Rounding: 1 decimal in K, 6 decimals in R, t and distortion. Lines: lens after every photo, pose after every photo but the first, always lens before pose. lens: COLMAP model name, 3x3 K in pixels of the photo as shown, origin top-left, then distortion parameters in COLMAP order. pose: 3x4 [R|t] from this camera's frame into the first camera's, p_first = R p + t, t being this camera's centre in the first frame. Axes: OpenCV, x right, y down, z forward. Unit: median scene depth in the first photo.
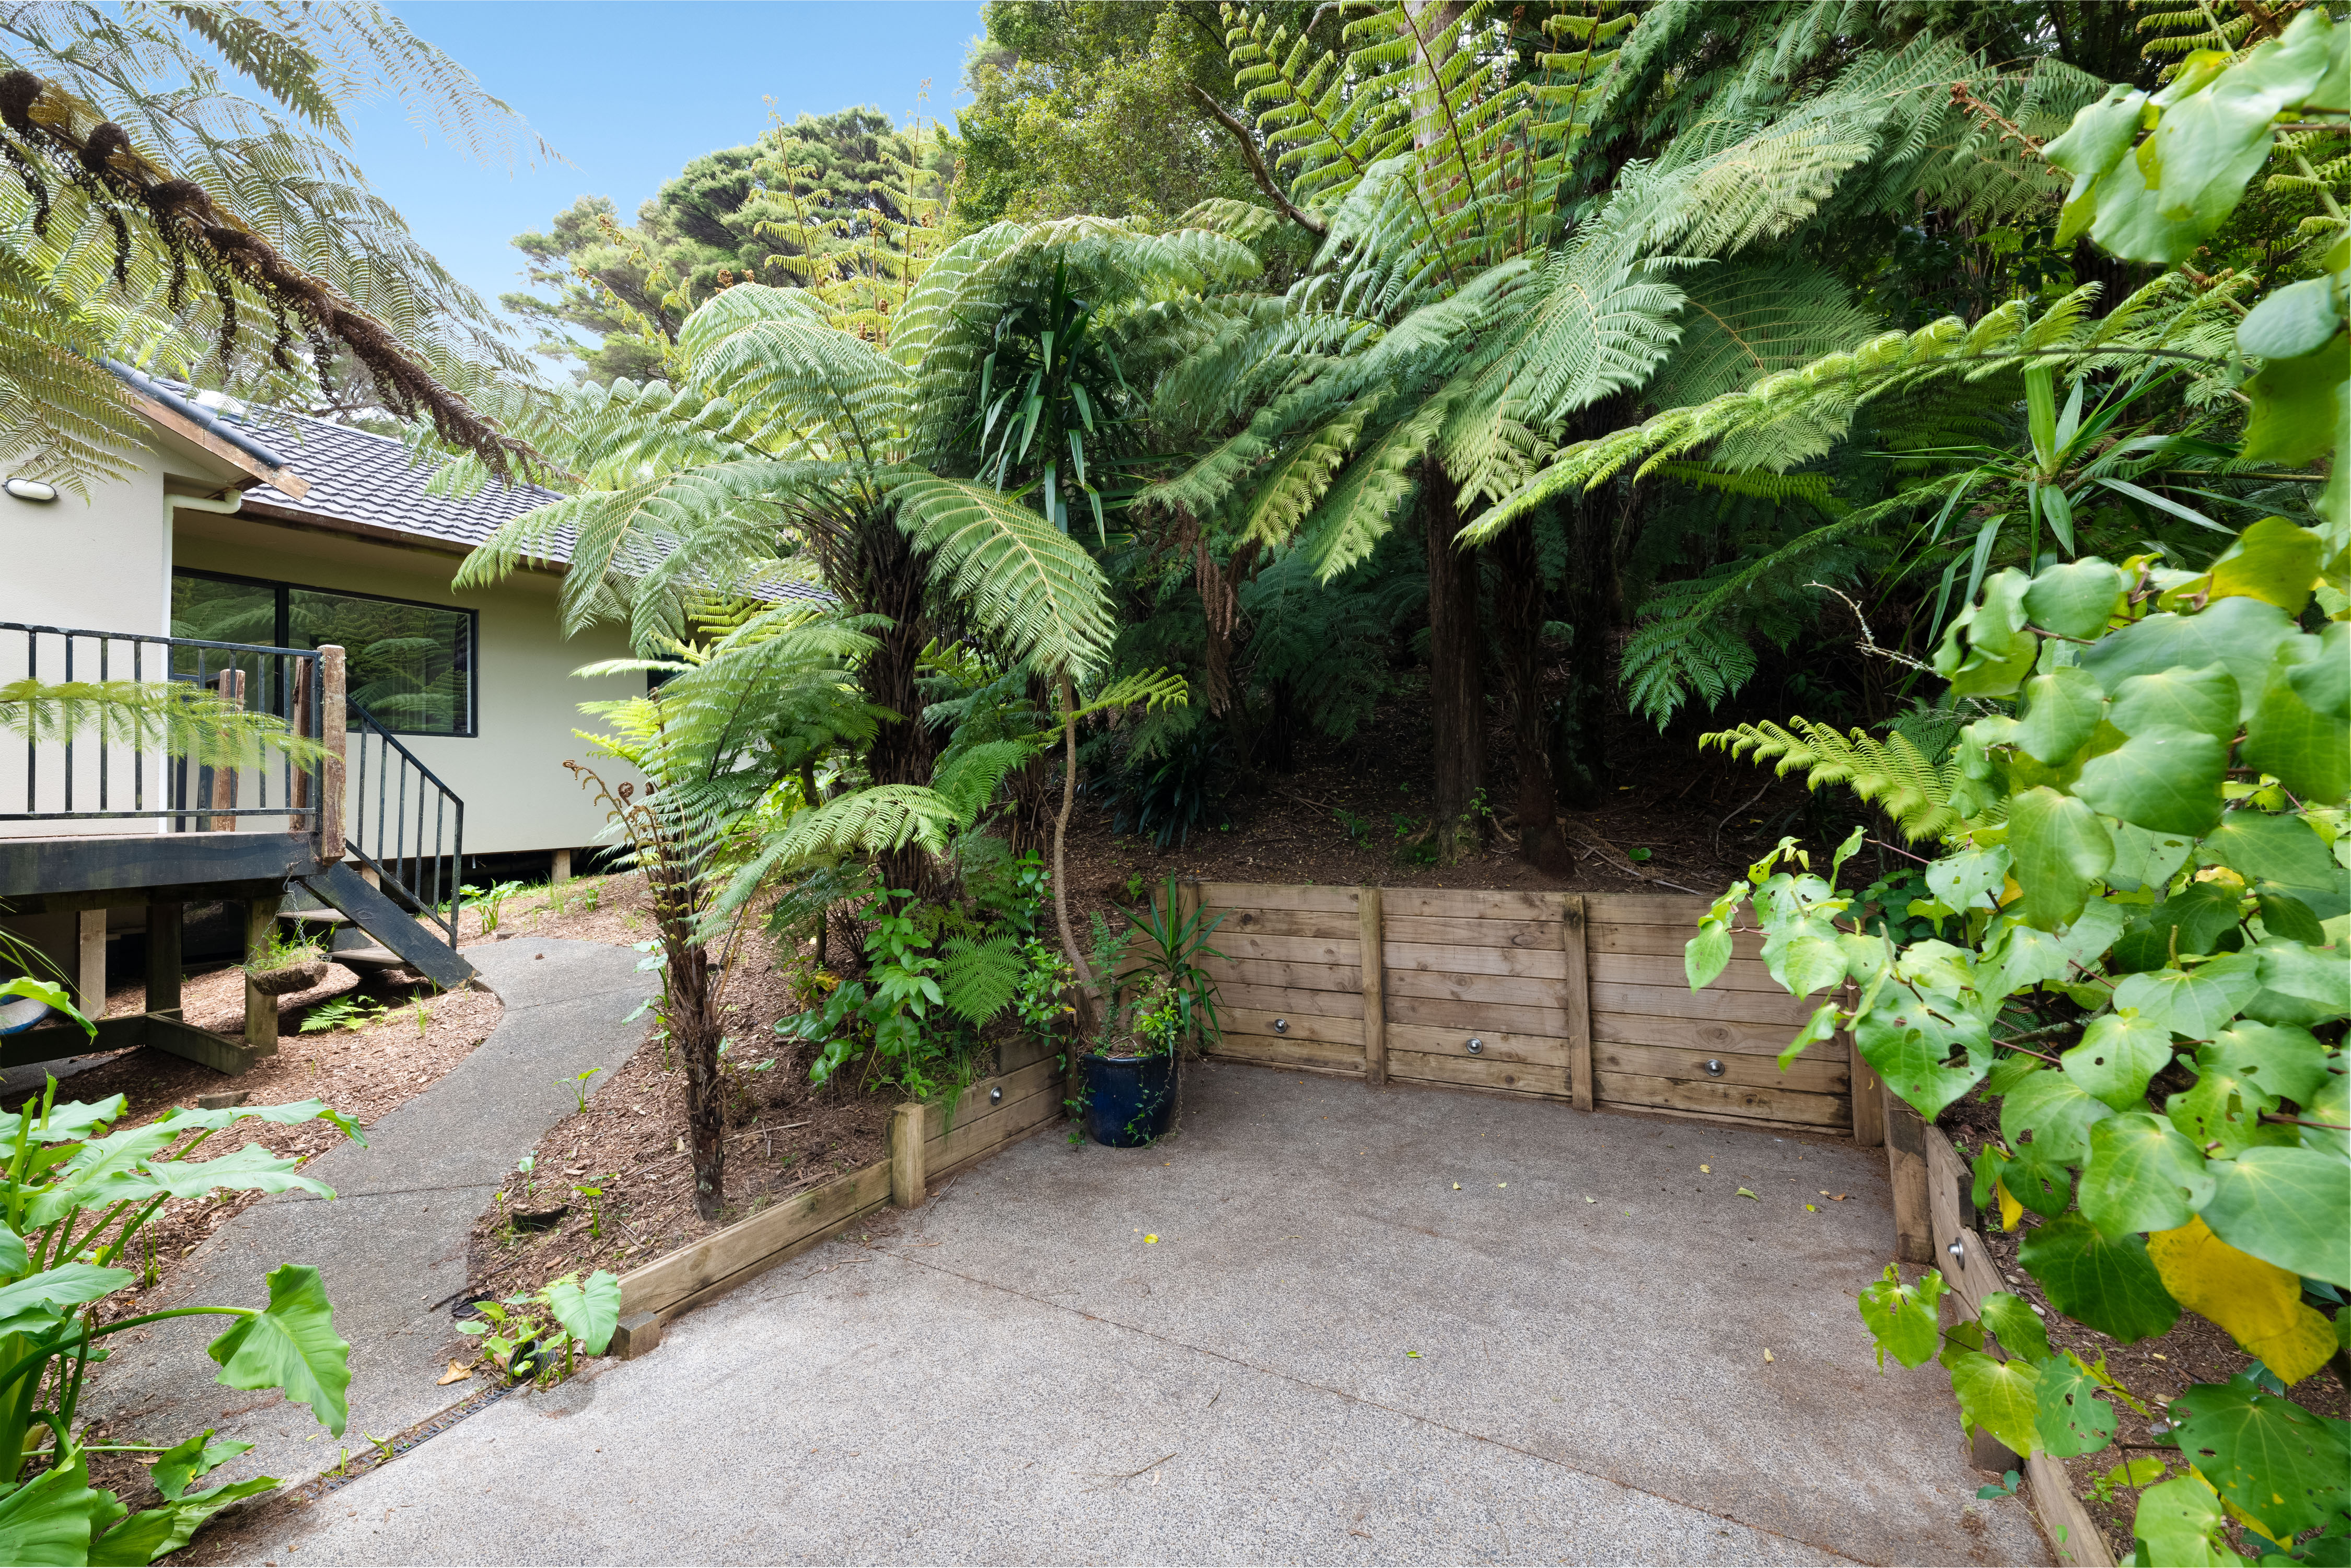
lens RADIAL K [[986.4, 0, 1222.9], [0, 986.4, 793.8], [0, 0, 1]] dist [0.000184, 0.000072]
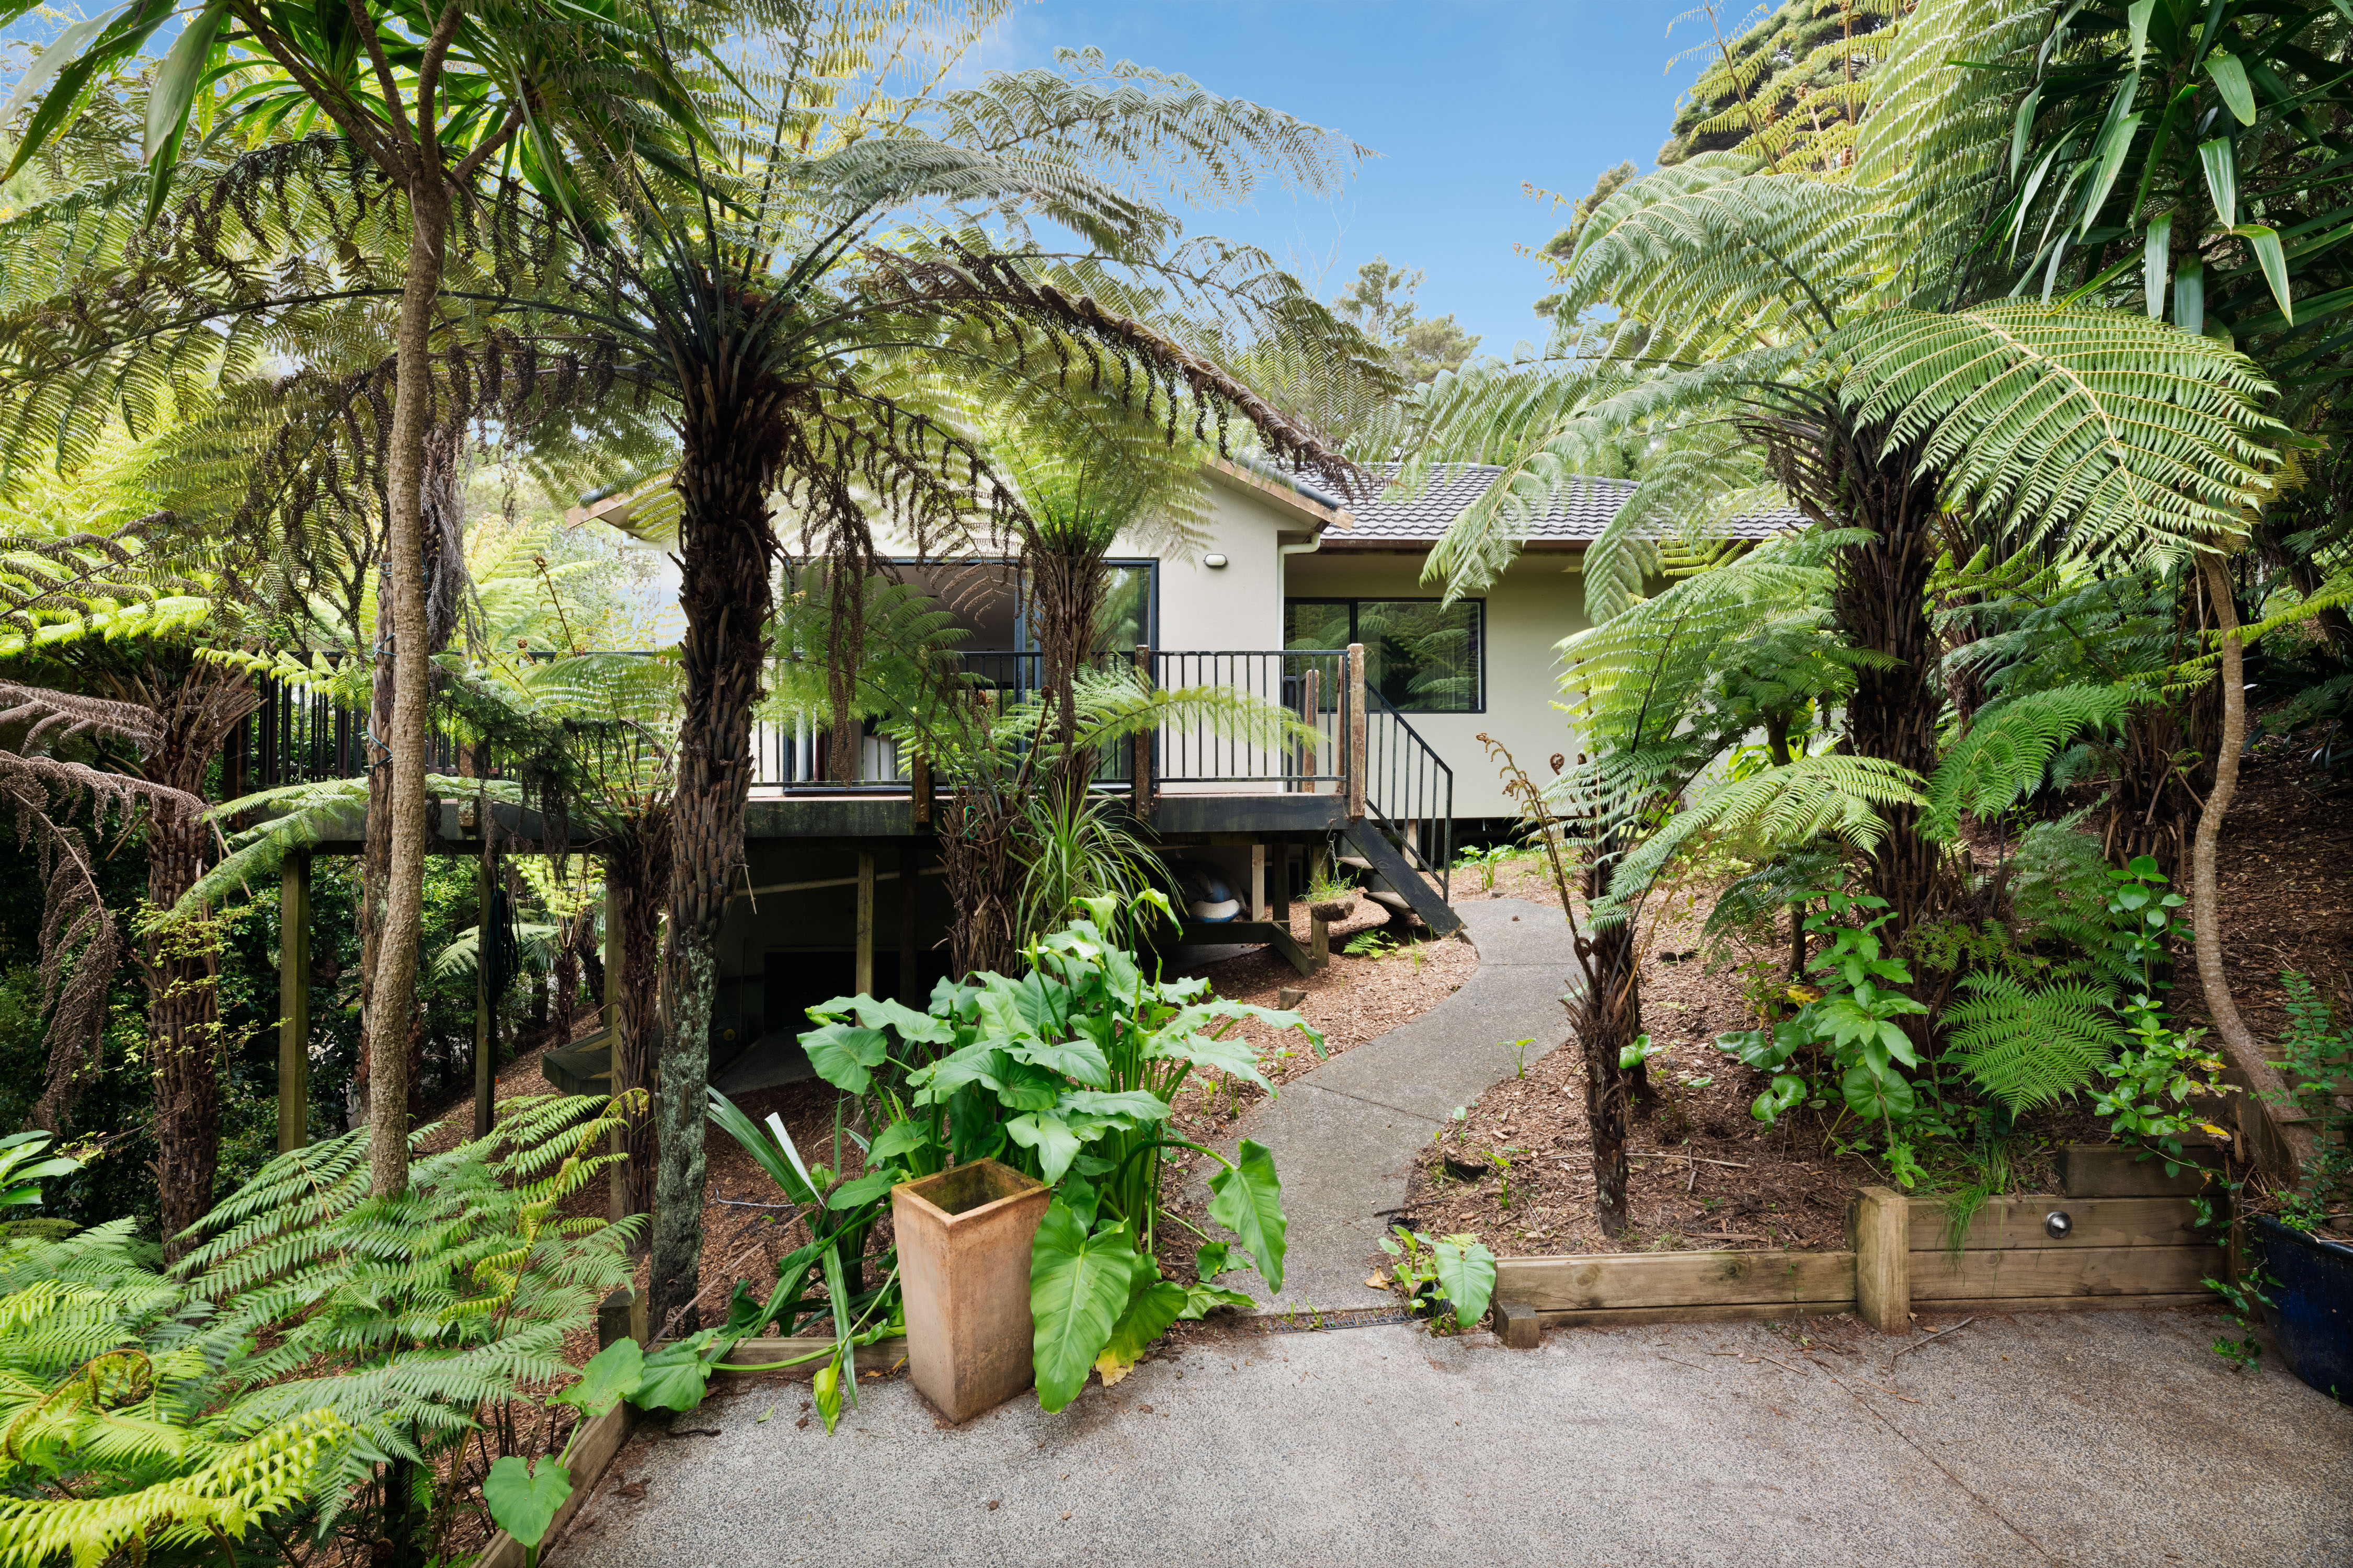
lens RADIAL K [[1002.1, 0, 1176.4], [0, 1002.1, 775.2], [0, 0, 1]] dist [-0.000028, -0.000481]
pose [[0.480014, 0.012921, -0.877166, 0.080428], [0.001064, 0.999882, 0.015311, -0.005788], [0.877260, -0.008283, 0.479944, 0.187242]]
